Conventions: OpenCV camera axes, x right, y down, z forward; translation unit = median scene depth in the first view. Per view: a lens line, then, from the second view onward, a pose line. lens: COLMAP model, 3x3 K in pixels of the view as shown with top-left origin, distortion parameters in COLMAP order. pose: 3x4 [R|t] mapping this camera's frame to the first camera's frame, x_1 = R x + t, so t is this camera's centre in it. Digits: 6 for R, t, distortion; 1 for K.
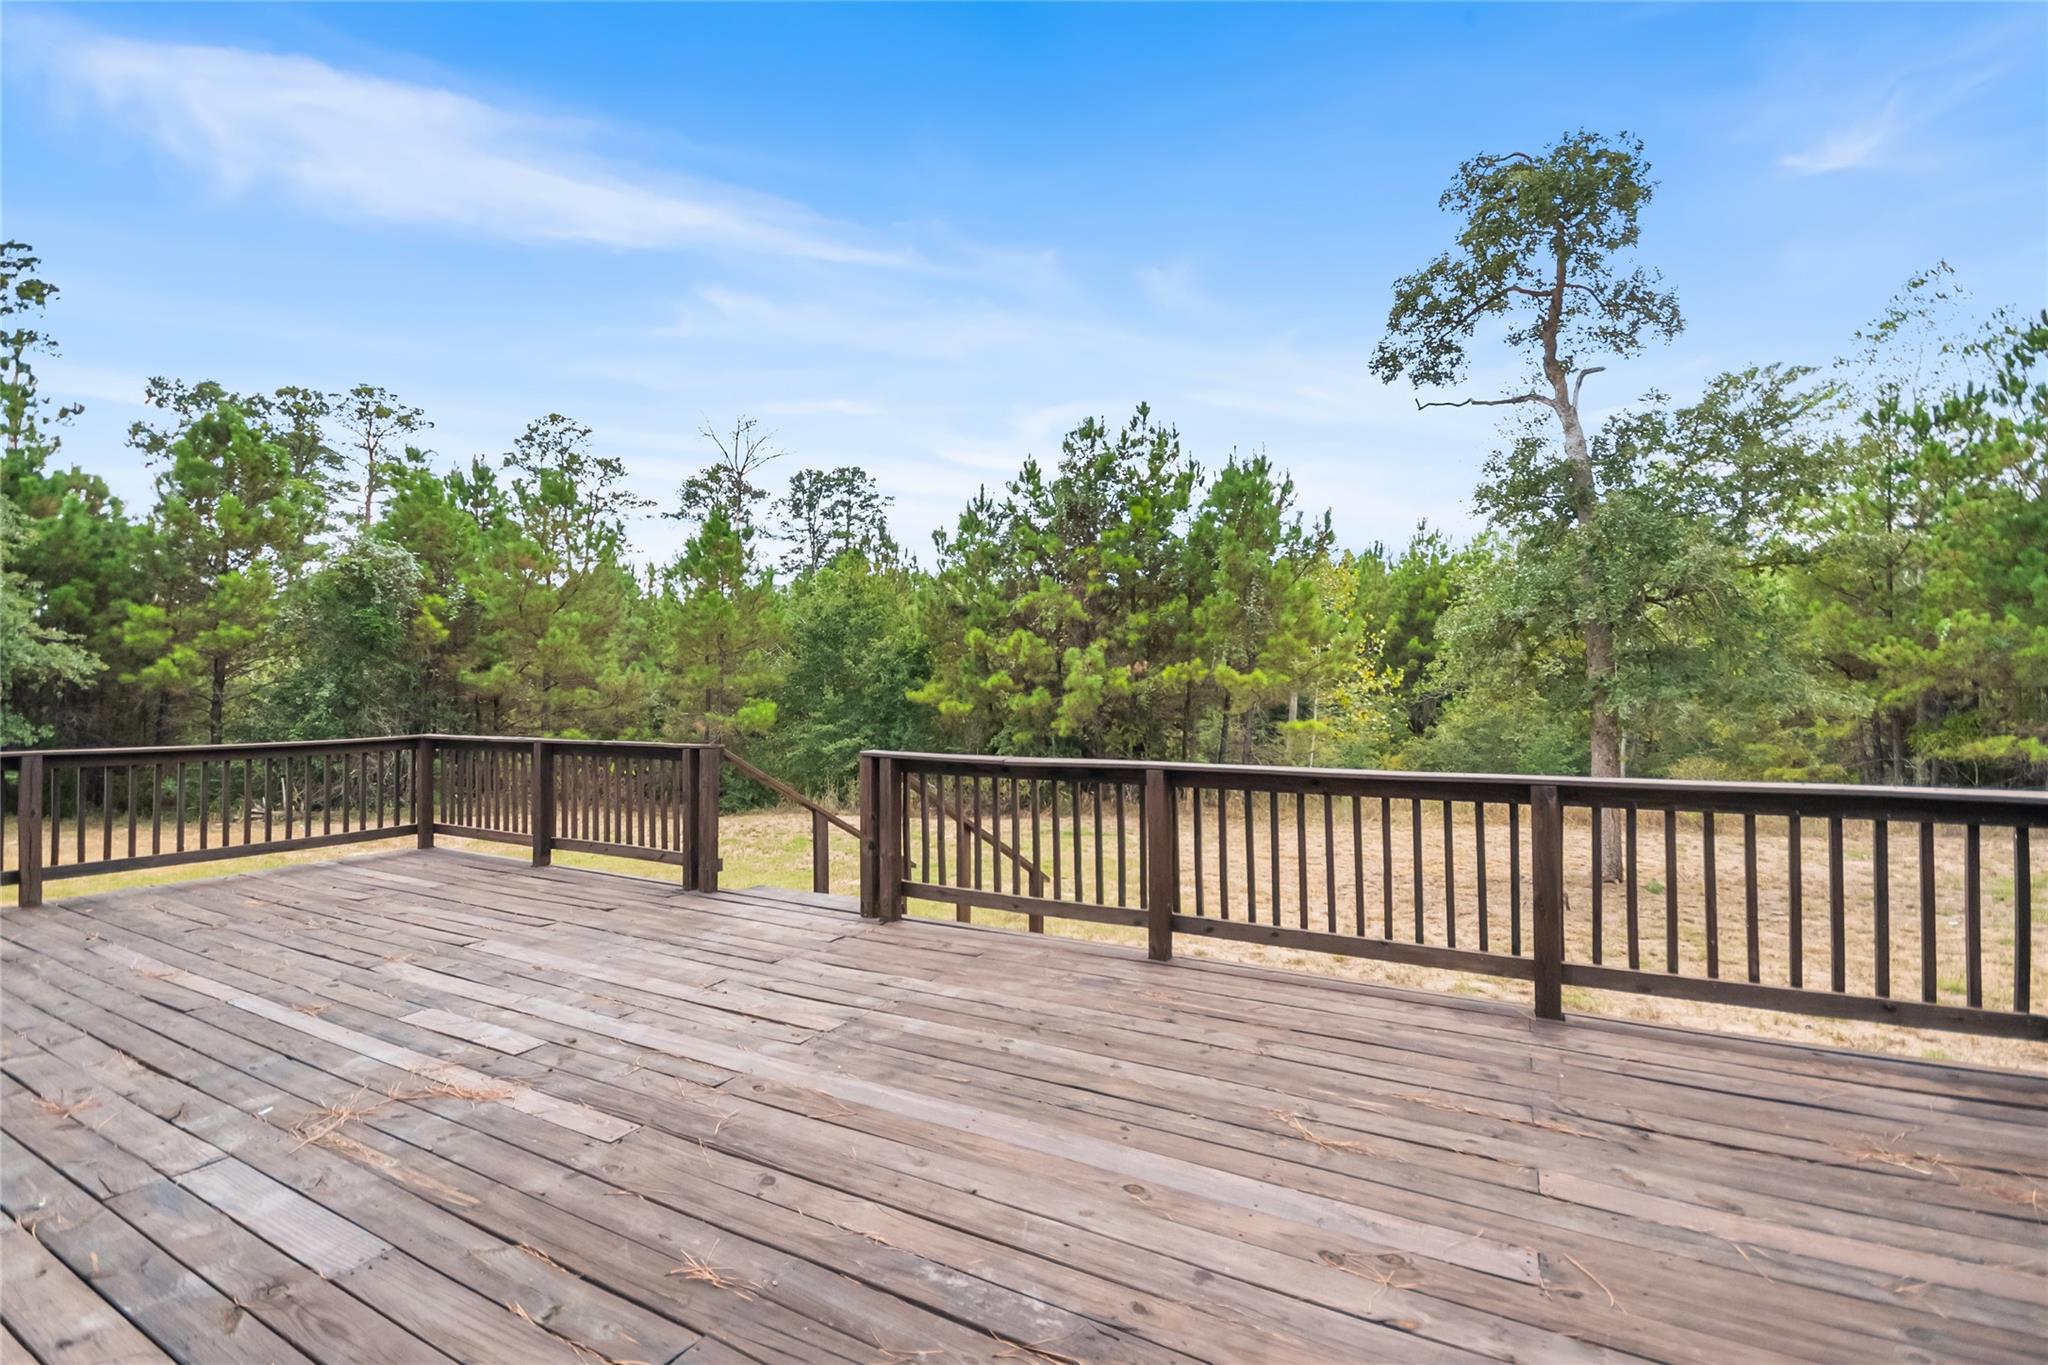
lens RADIAL K [[911.1, 0, 1010.7], [0, 911.1, 680.3], [0, 0, 1]] dist [0.008072, -0.008556]
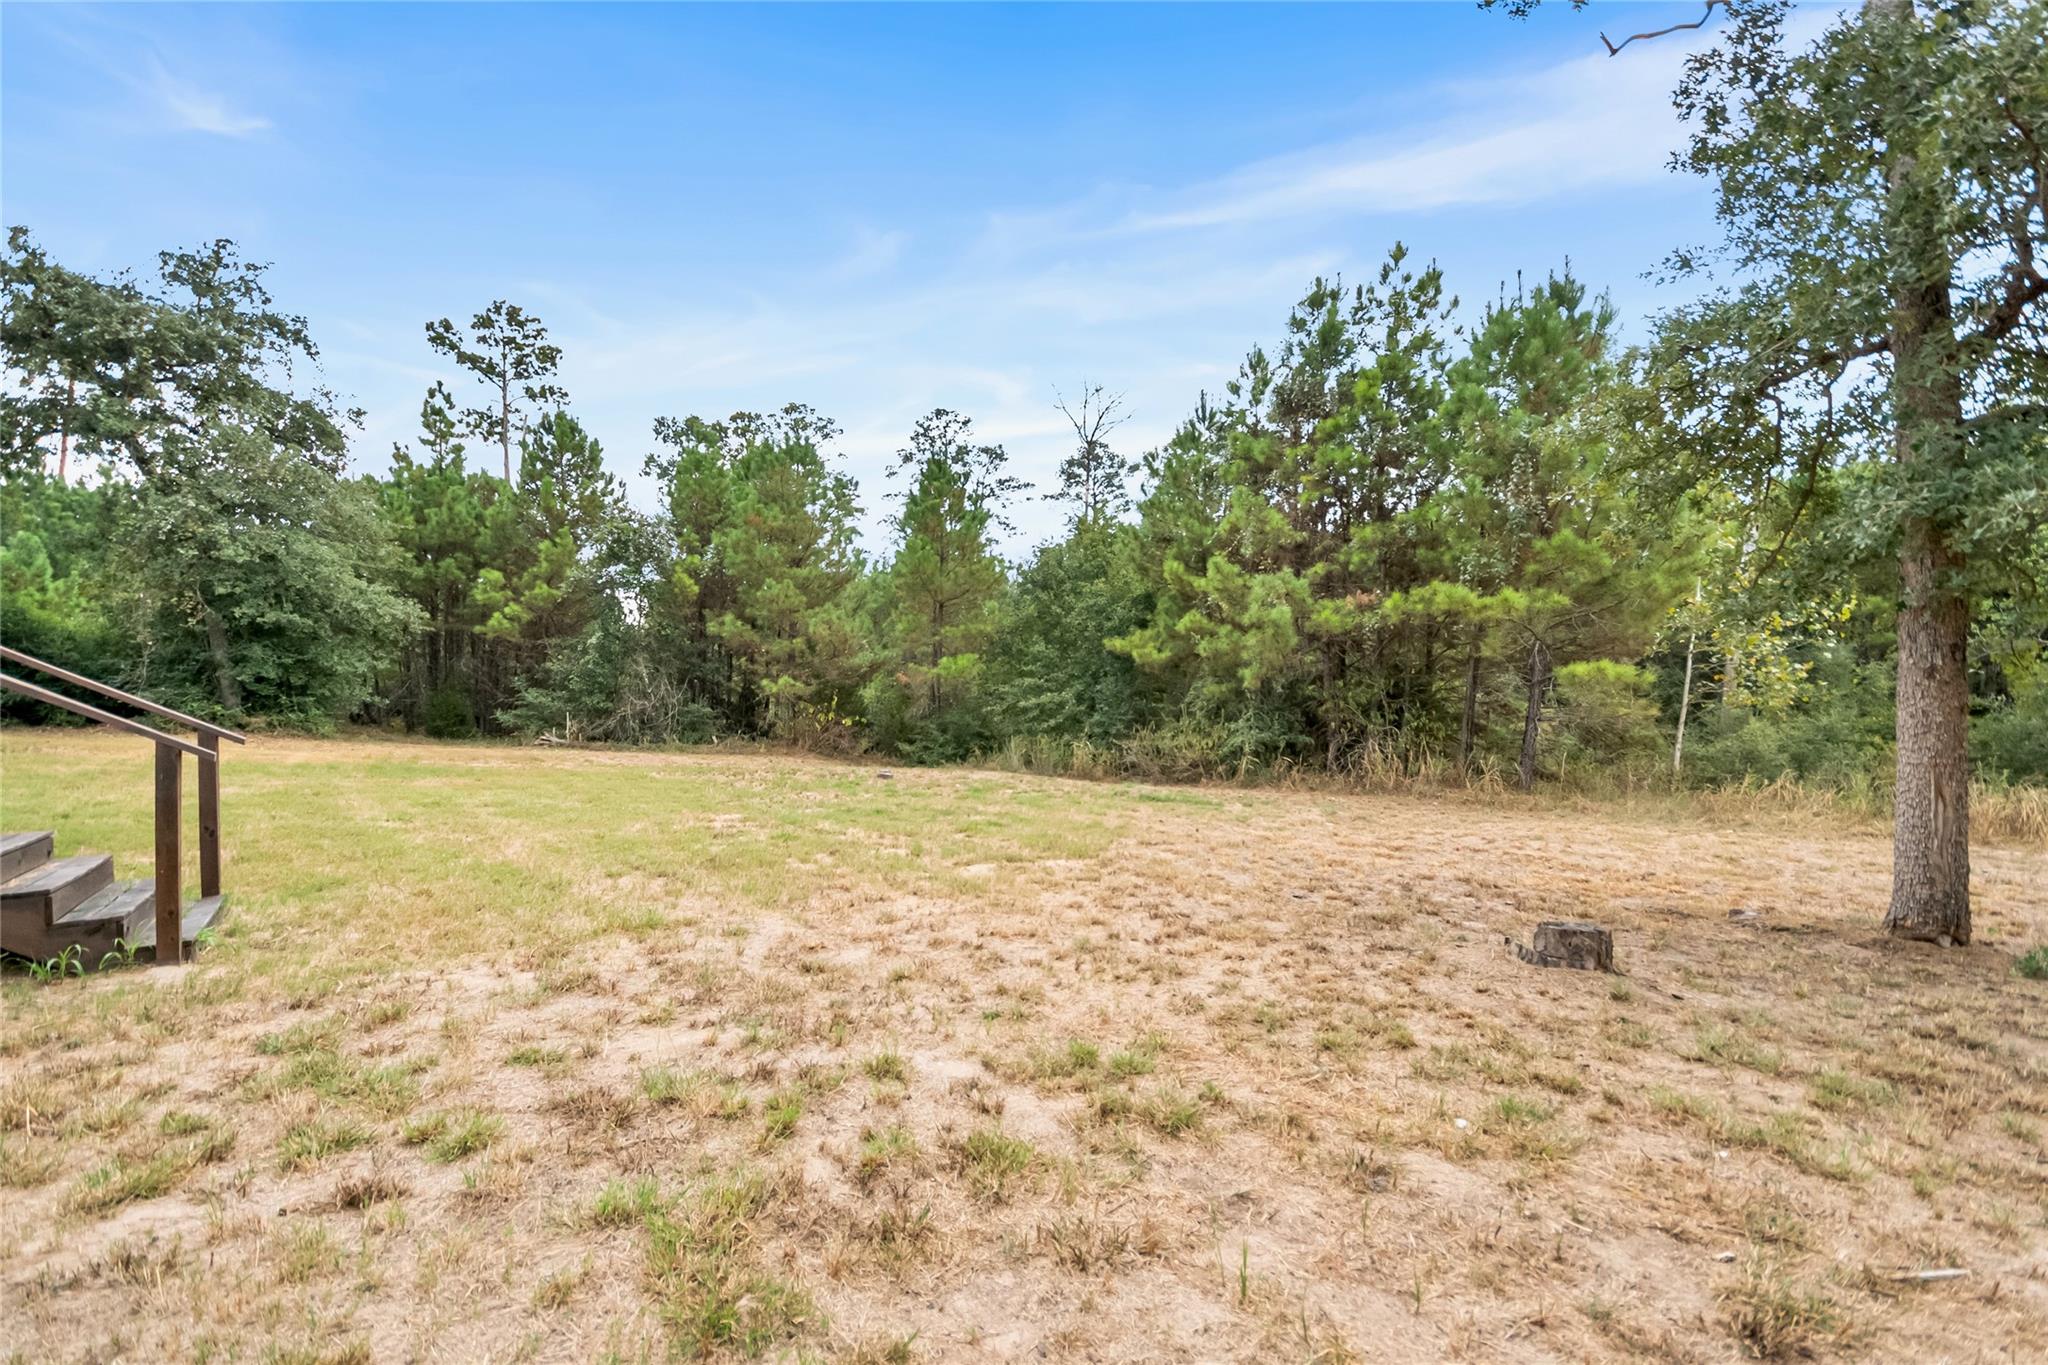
lens RADIAL K [[911.1, 0, 1025.0], [0, 911.1, 703.1], [0, 0, 1]] dist [0.008072, -0.008556]
pose [[0.878873, 0.017045, -0.476750, 0.227281], [-0.001433, 0.999451, 0.033092, 0.043020], [0.477053, -0.028400, 0.878416, 0.181298]]
